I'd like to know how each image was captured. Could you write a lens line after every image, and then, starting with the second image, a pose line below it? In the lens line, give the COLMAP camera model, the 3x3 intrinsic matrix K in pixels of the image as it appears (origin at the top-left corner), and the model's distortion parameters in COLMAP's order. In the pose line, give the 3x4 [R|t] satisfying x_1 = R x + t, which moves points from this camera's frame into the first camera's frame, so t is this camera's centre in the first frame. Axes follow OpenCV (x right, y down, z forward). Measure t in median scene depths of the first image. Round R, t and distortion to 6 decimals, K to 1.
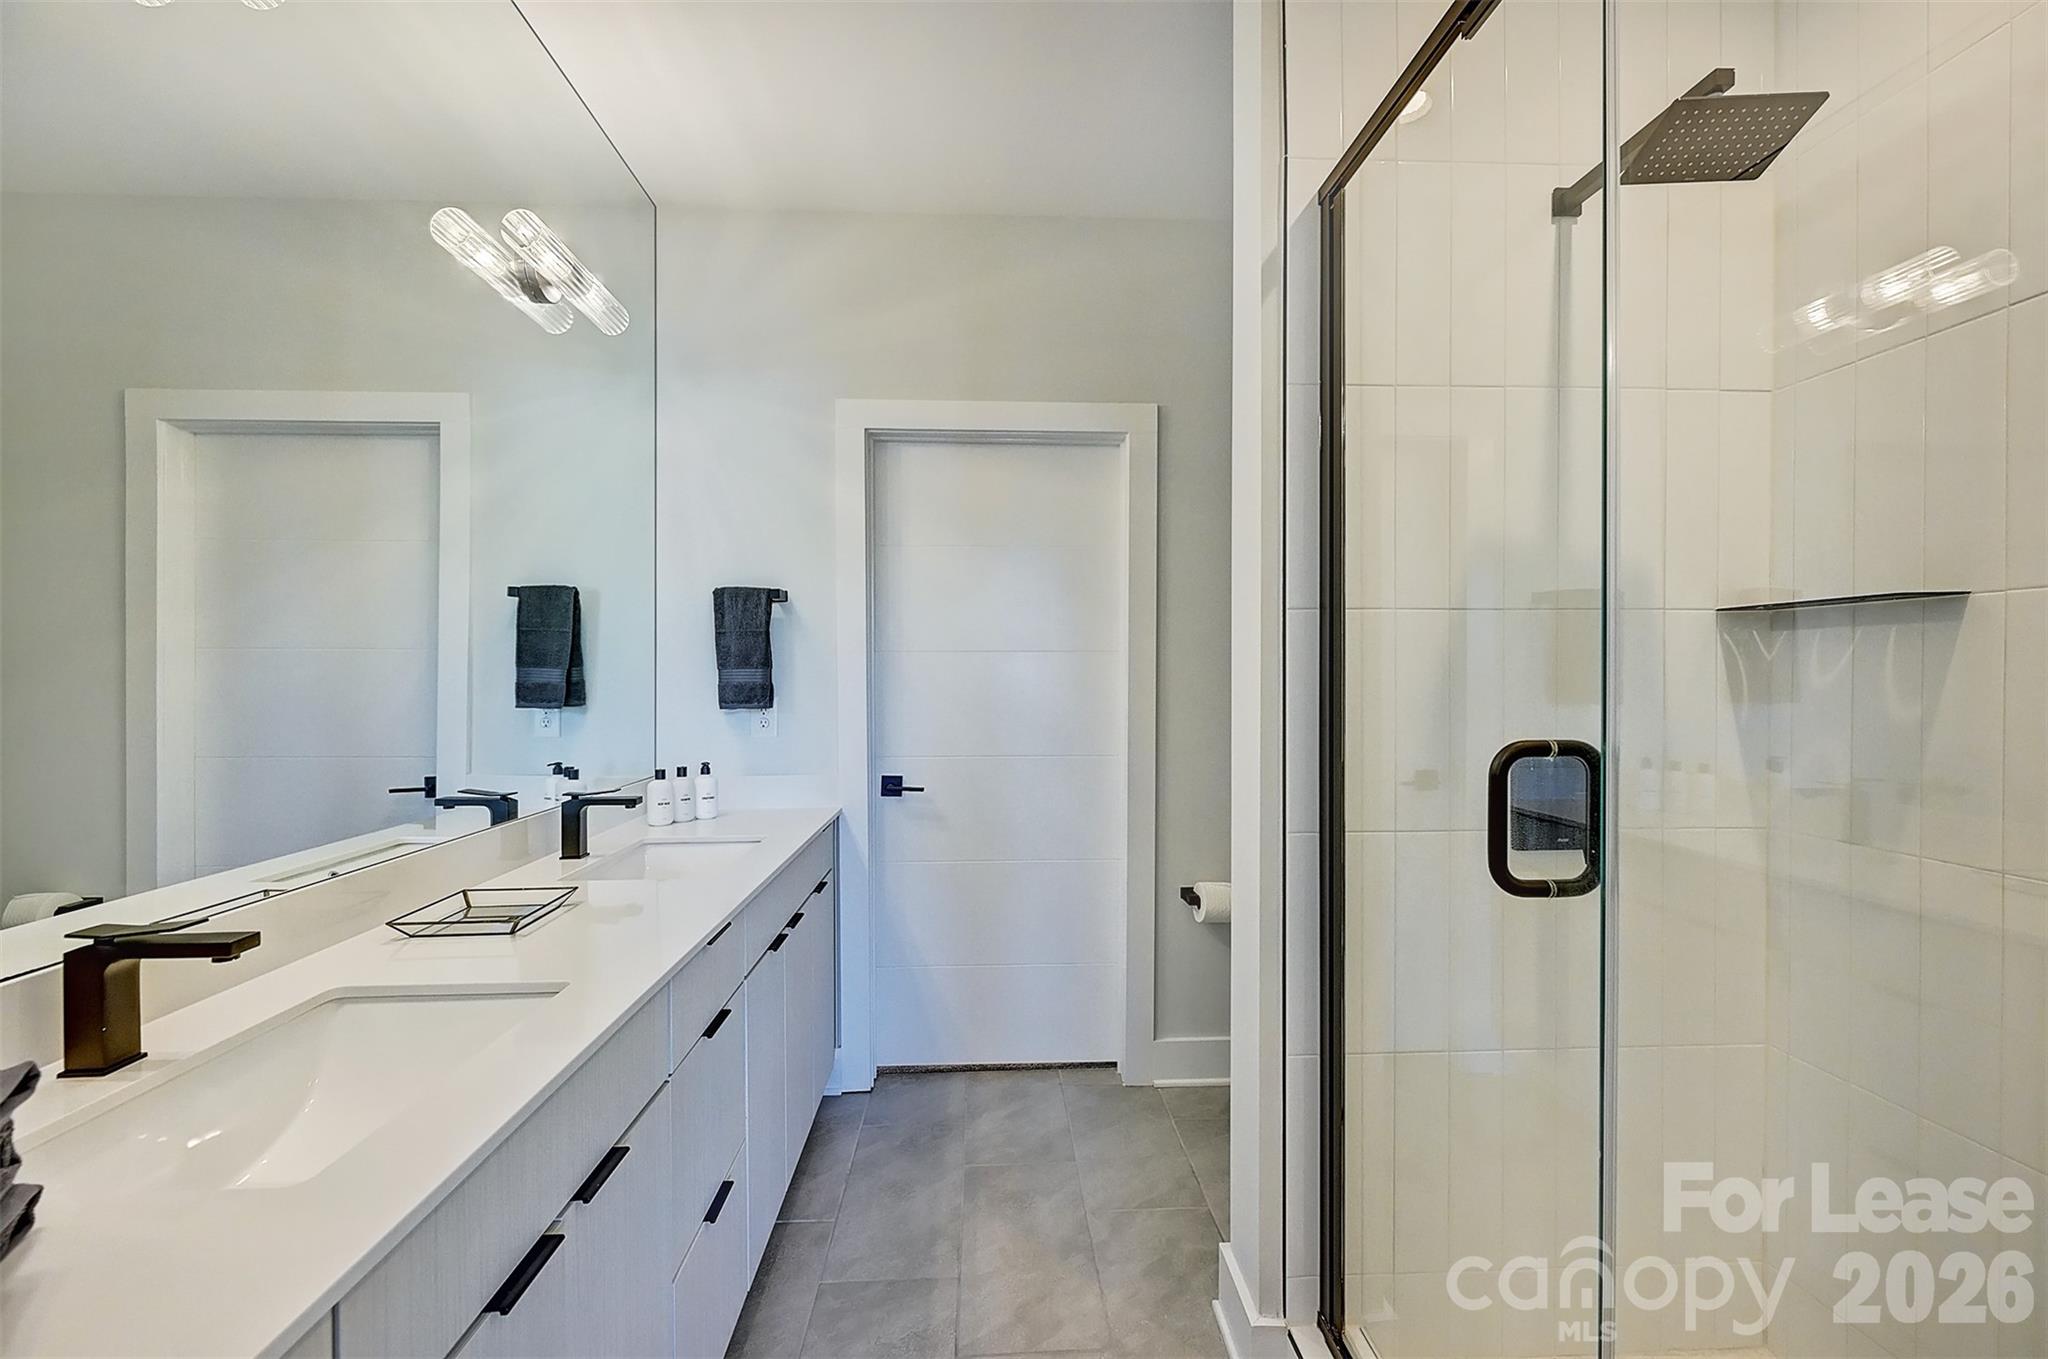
lens RADIAL K [[821.7, 0, 1011.9], [0, 821.7, 684.1], [0, 0, 1]] dist [-0.004621, -0.000868]
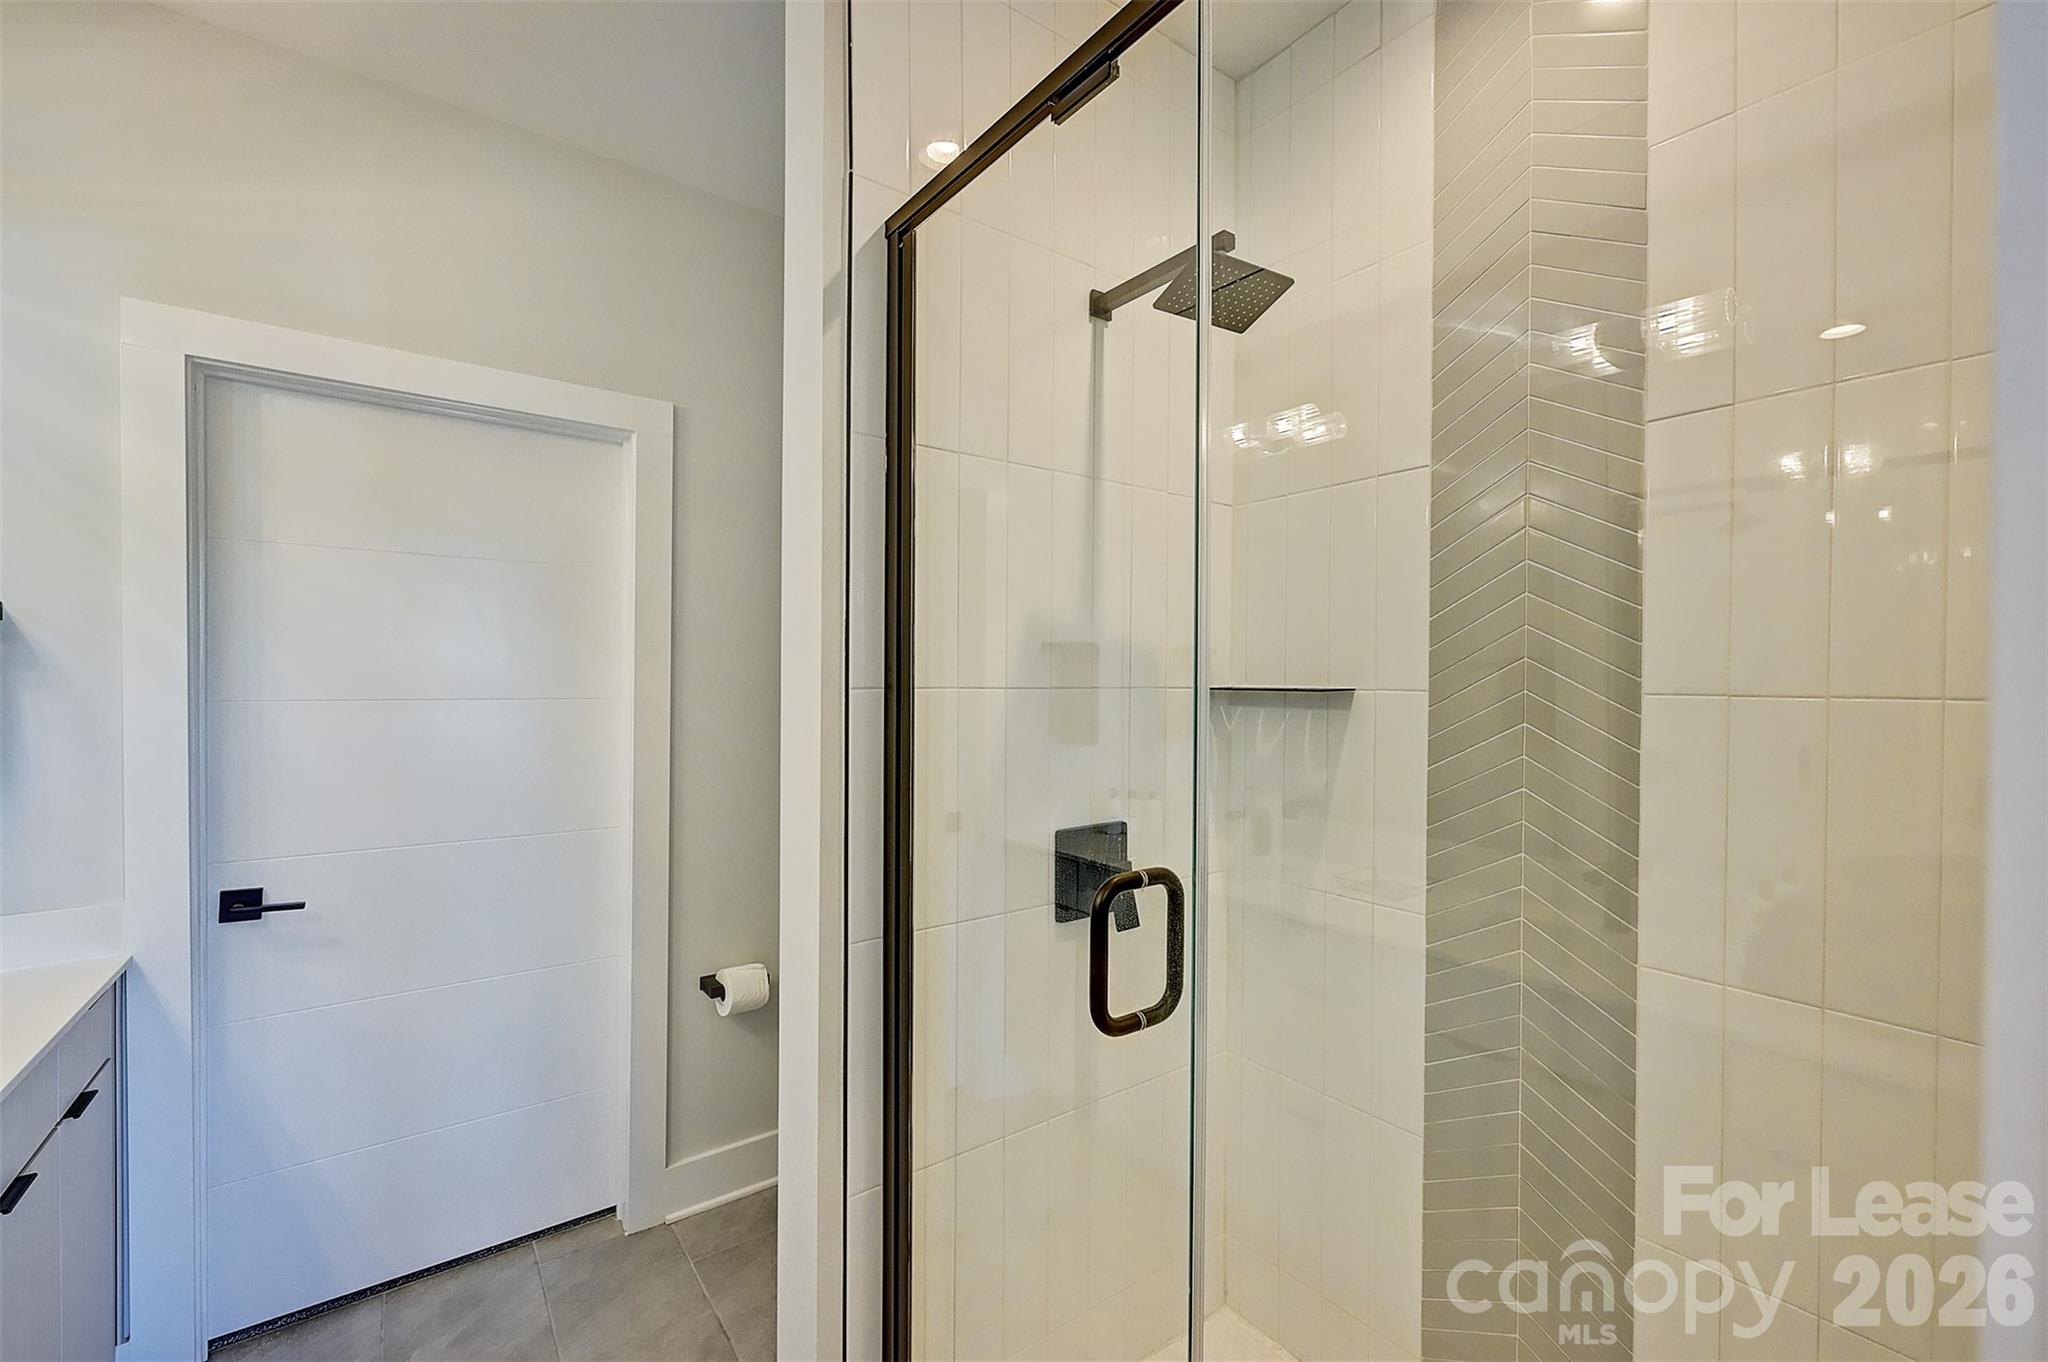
lens RADIAL K [[857.6, 0, 1032.7], [0, 857.6, 688.2], [0, 0, 1]] dist [0.001998, -0.000261]
pose [[0.824094, 0.001911, 0.566450, -0.015509], [-0.004048, 0.999989, 0.002516, -0.060836], [-0.566438, -0.004367, 0.824092, 0.084615]]
